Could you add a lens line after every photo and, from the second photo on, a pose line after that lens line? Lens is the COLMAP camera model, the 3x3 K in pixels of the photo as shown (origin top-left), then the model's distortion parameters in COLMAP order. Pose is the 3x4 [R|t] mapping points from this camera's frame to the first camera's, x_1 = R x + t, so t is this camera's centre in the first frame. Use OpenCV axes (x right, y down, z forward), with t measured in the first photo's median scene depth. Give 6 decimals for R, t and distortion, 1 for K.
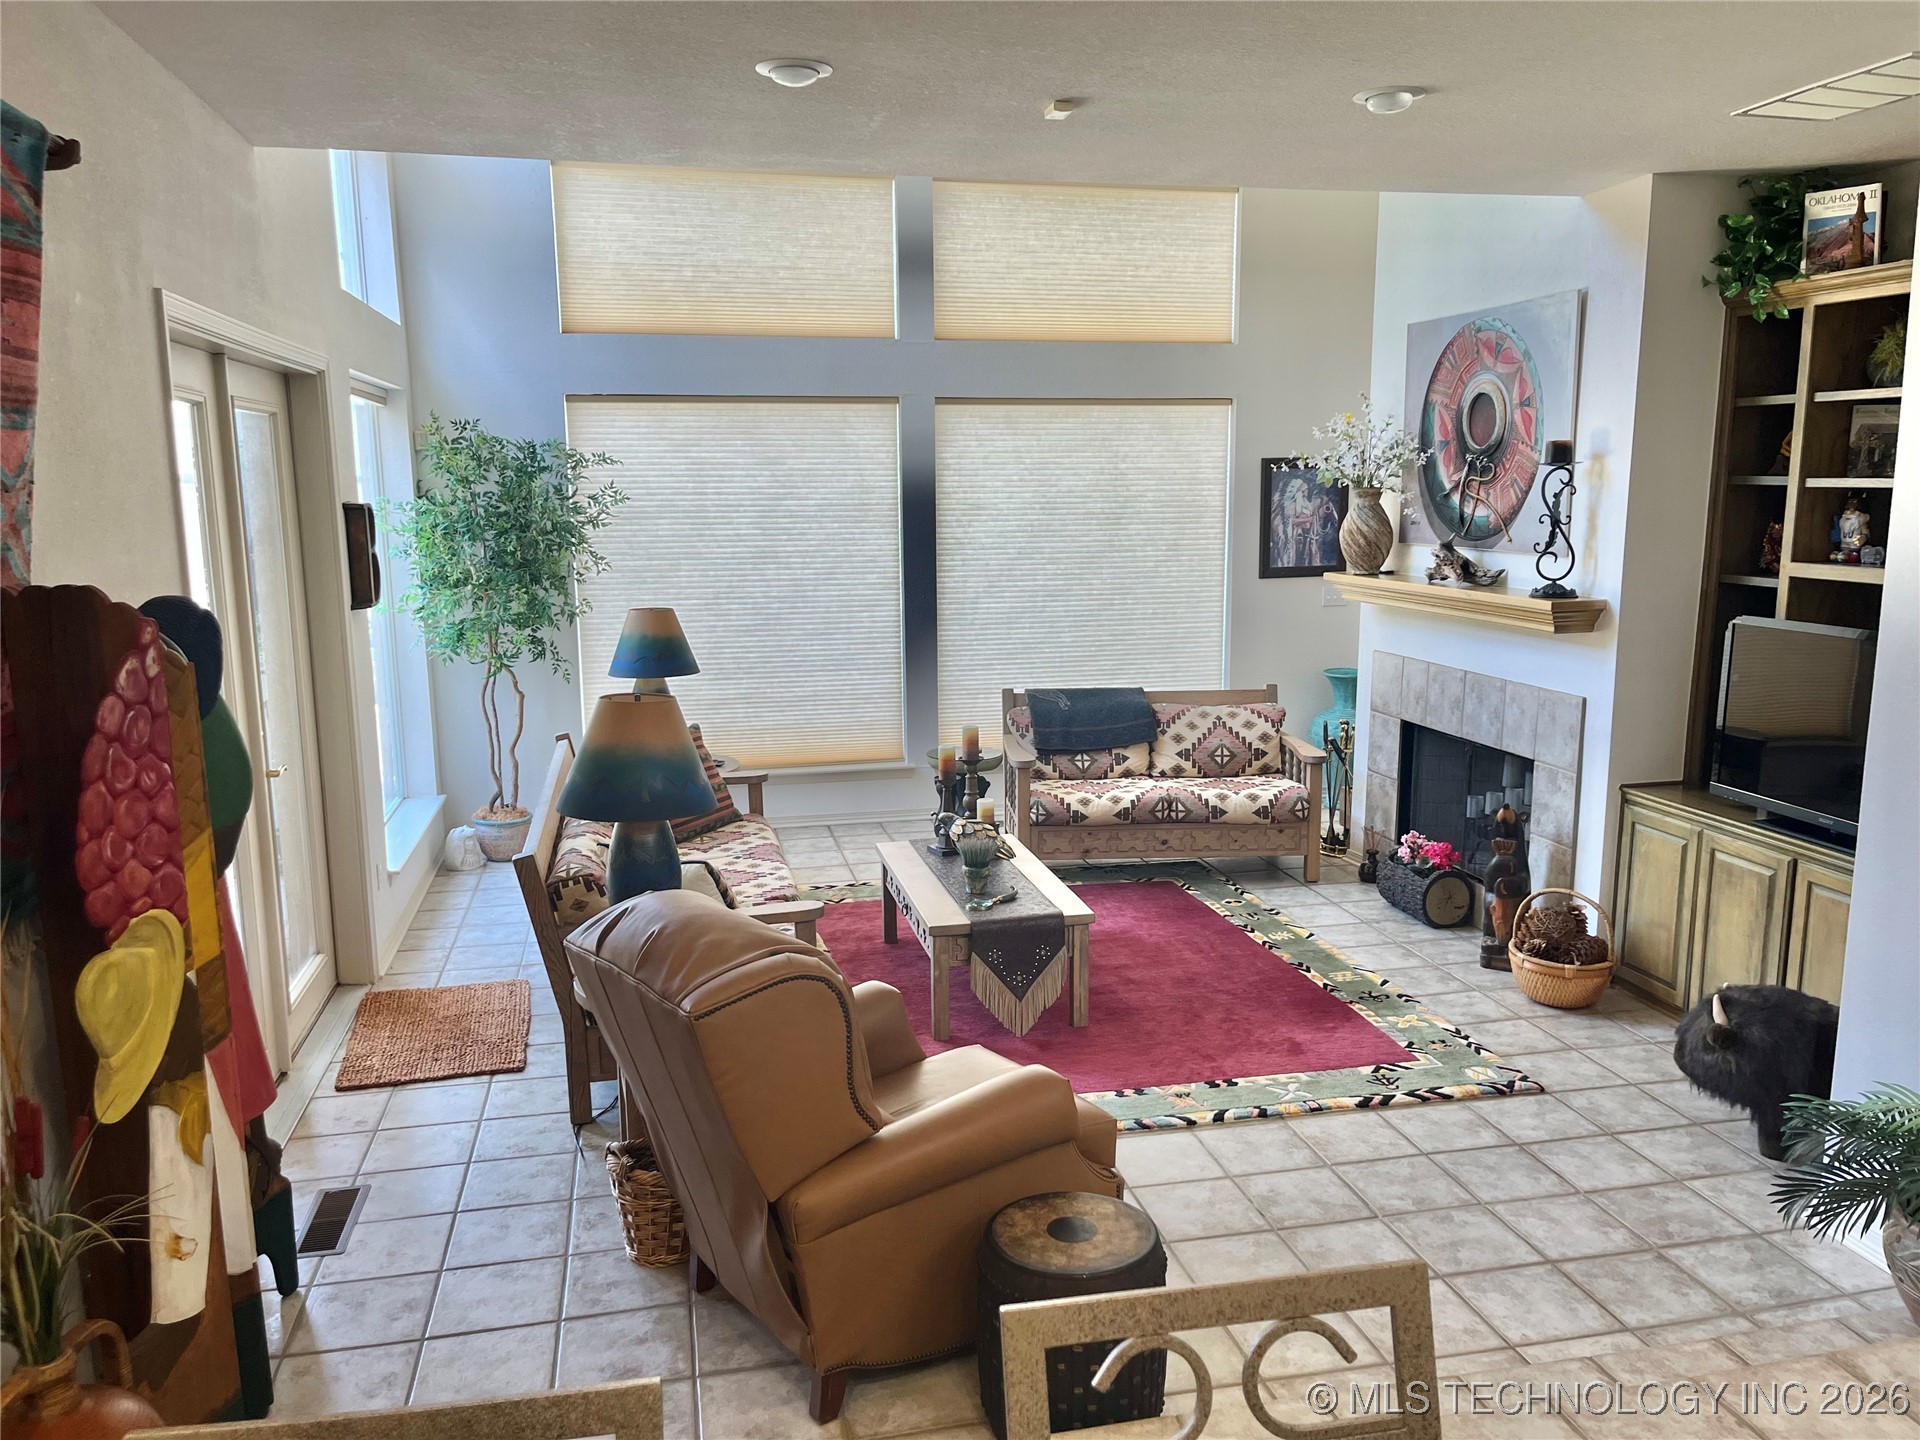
lens RADIAL K [[1453.2, 0, 968.7], [0, 1453.2, 734.6], [0, 0, 1]] dist [0.058968, -0.079301]
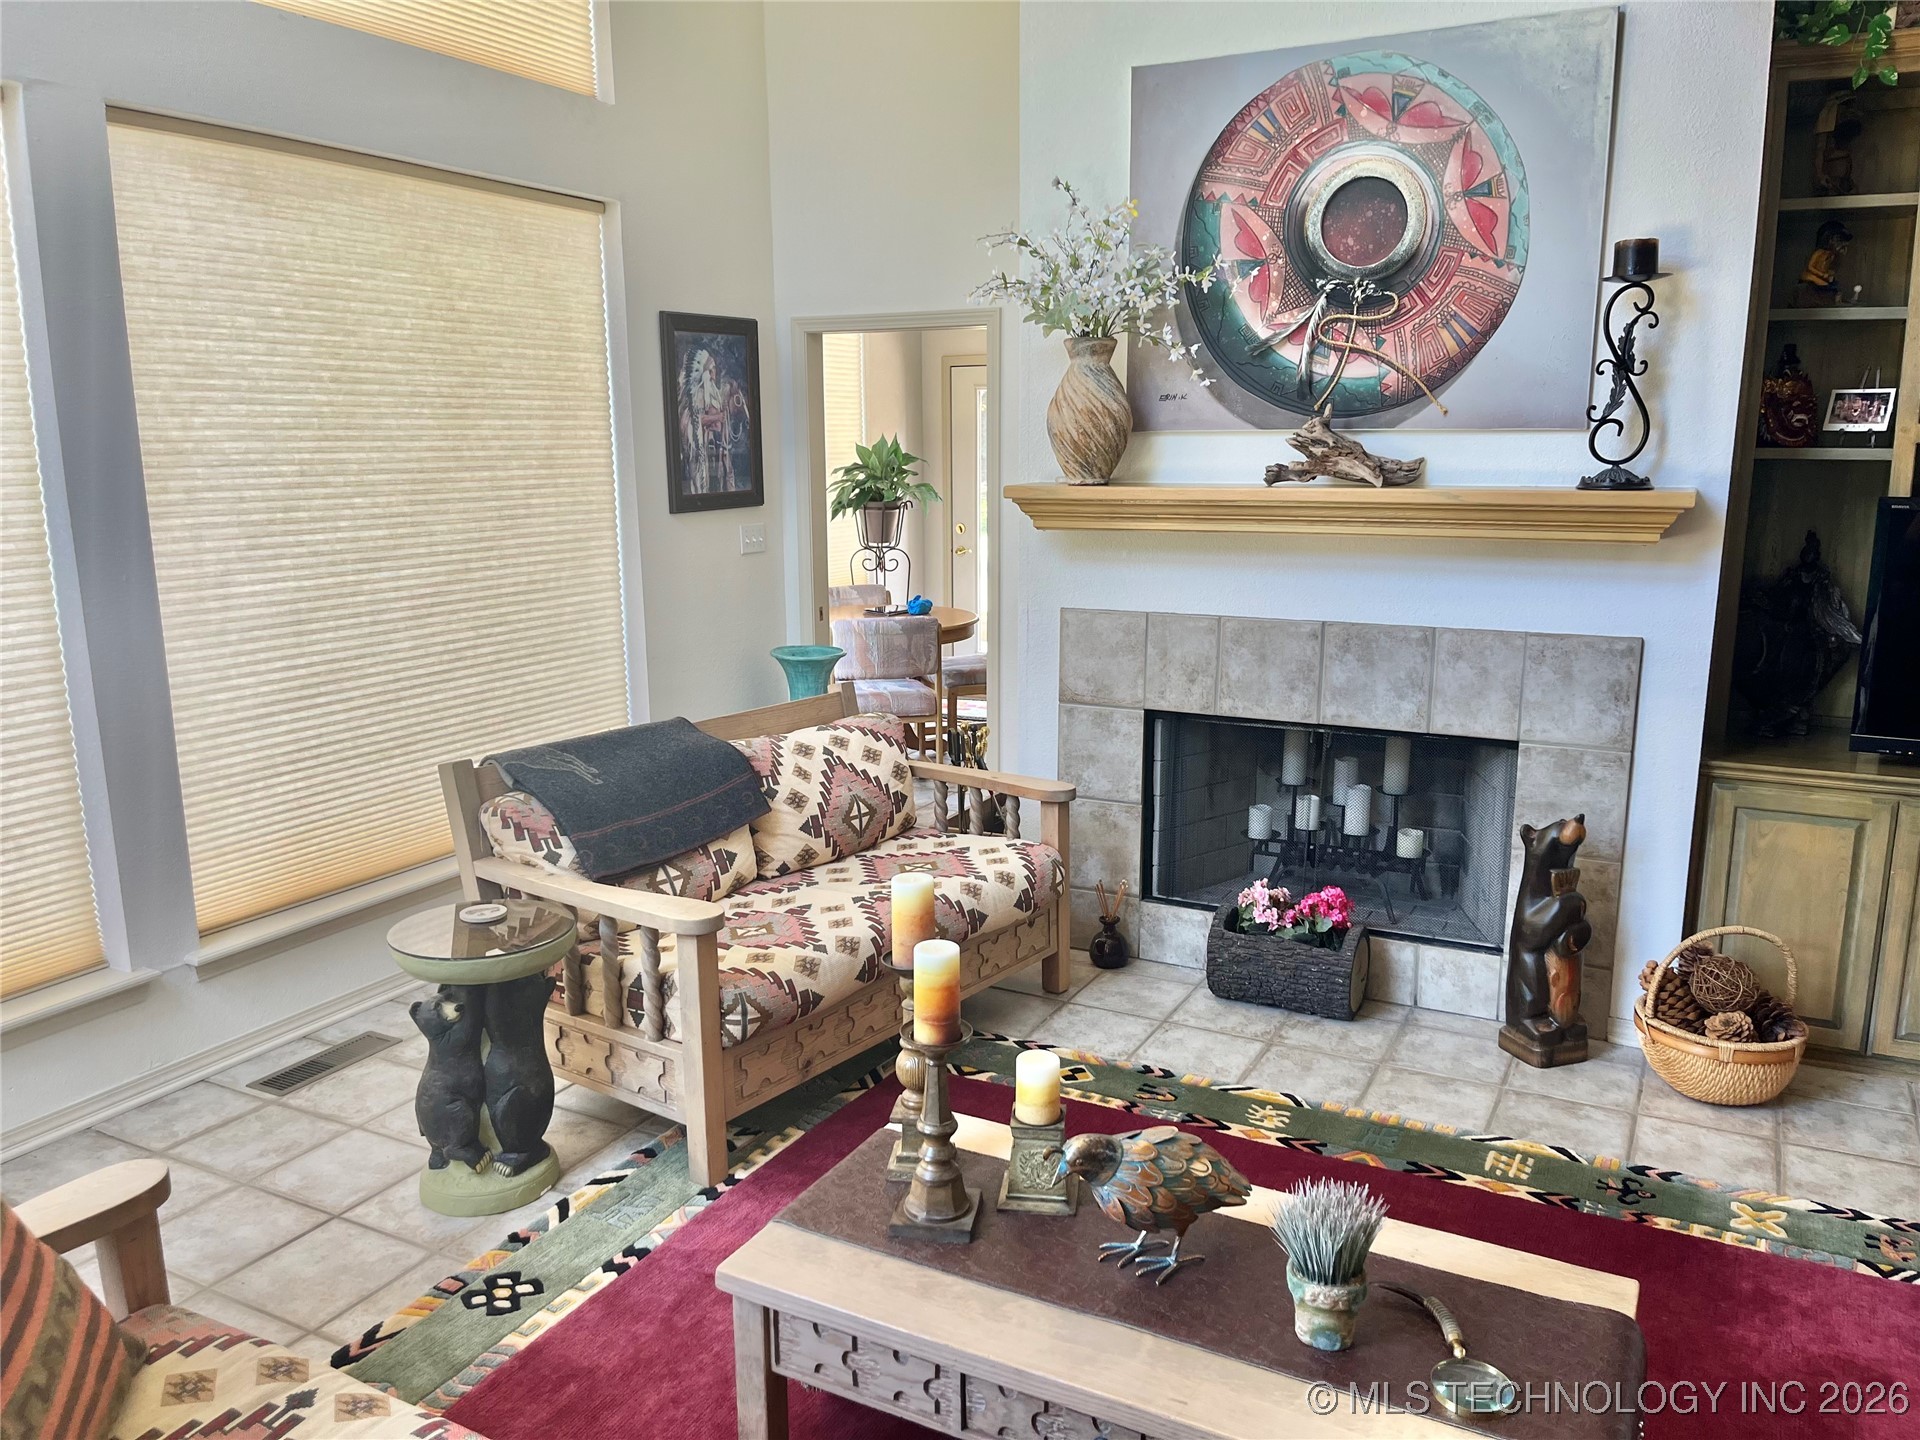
lens RADIAL K [[1453.2, 0, 968.7], [0, 1453.2, 734.6], [0, 0, 1]] dist [0.058968, -0.079301]
pose [[0.650622, -0.150158, 0.744408, -0.233633], [0.131523, 0.987723, 0.084286, -0.063837], [-0.747926, 0.043069, 0.662384, 0.636928]]
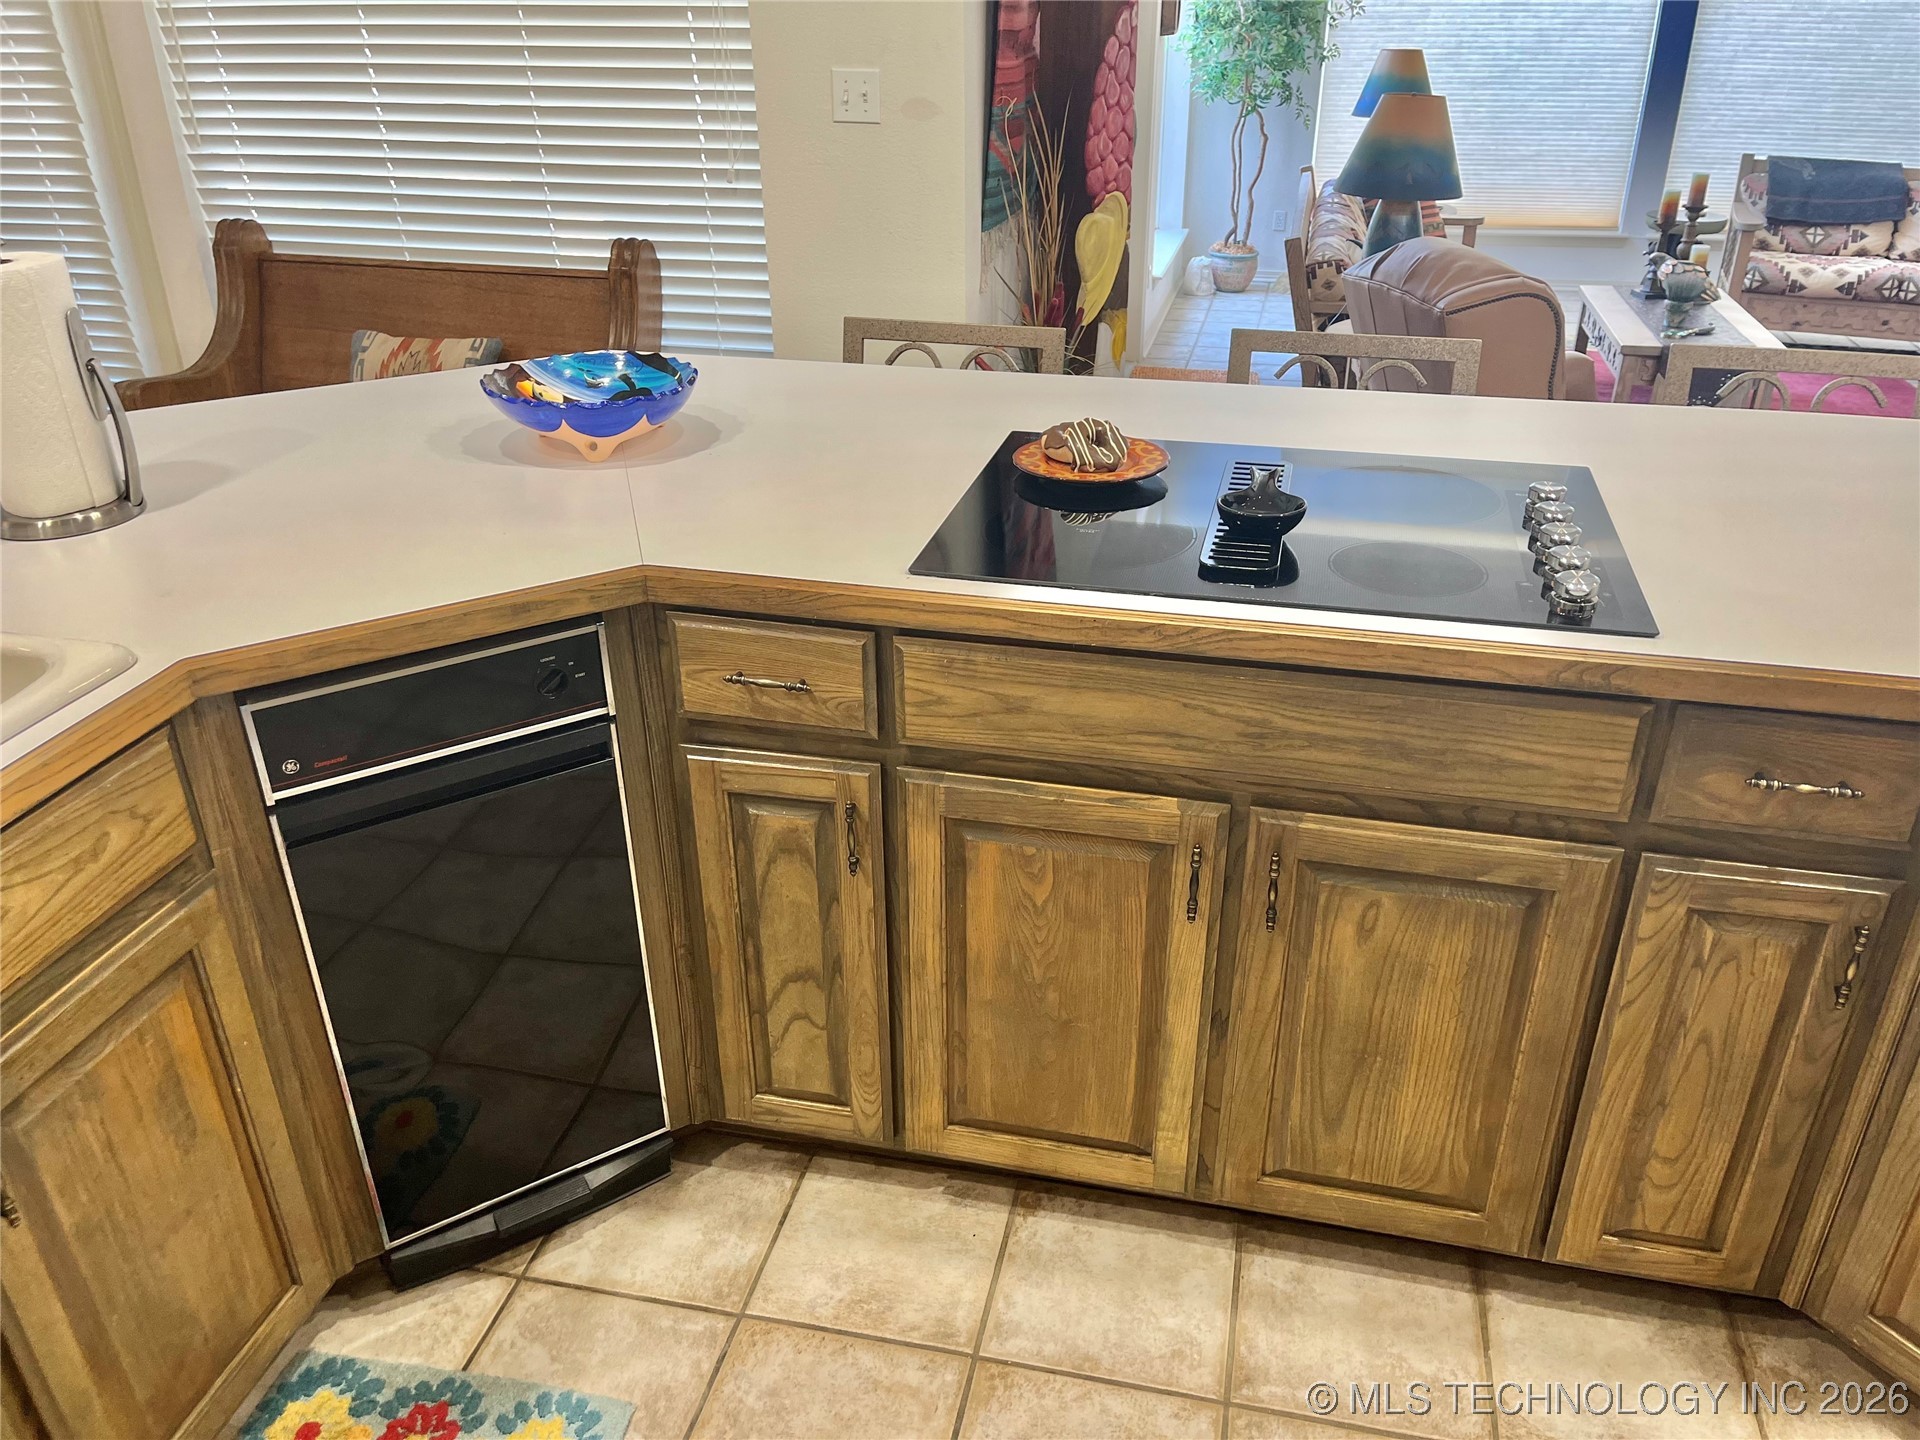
lens RADIAL K [[1436.7, 0, 965.8], [0, 1436.7, 721.3], [0, 0, 1]] dist [0.067676, -0.108889]
pose [[0.901035, 0.200843, -0.384446, 0.003913], [-0.071832, 0.943192, 0.324391, 0.055854], [0.427758, -0.264672, 0.864275, -0.193280]]
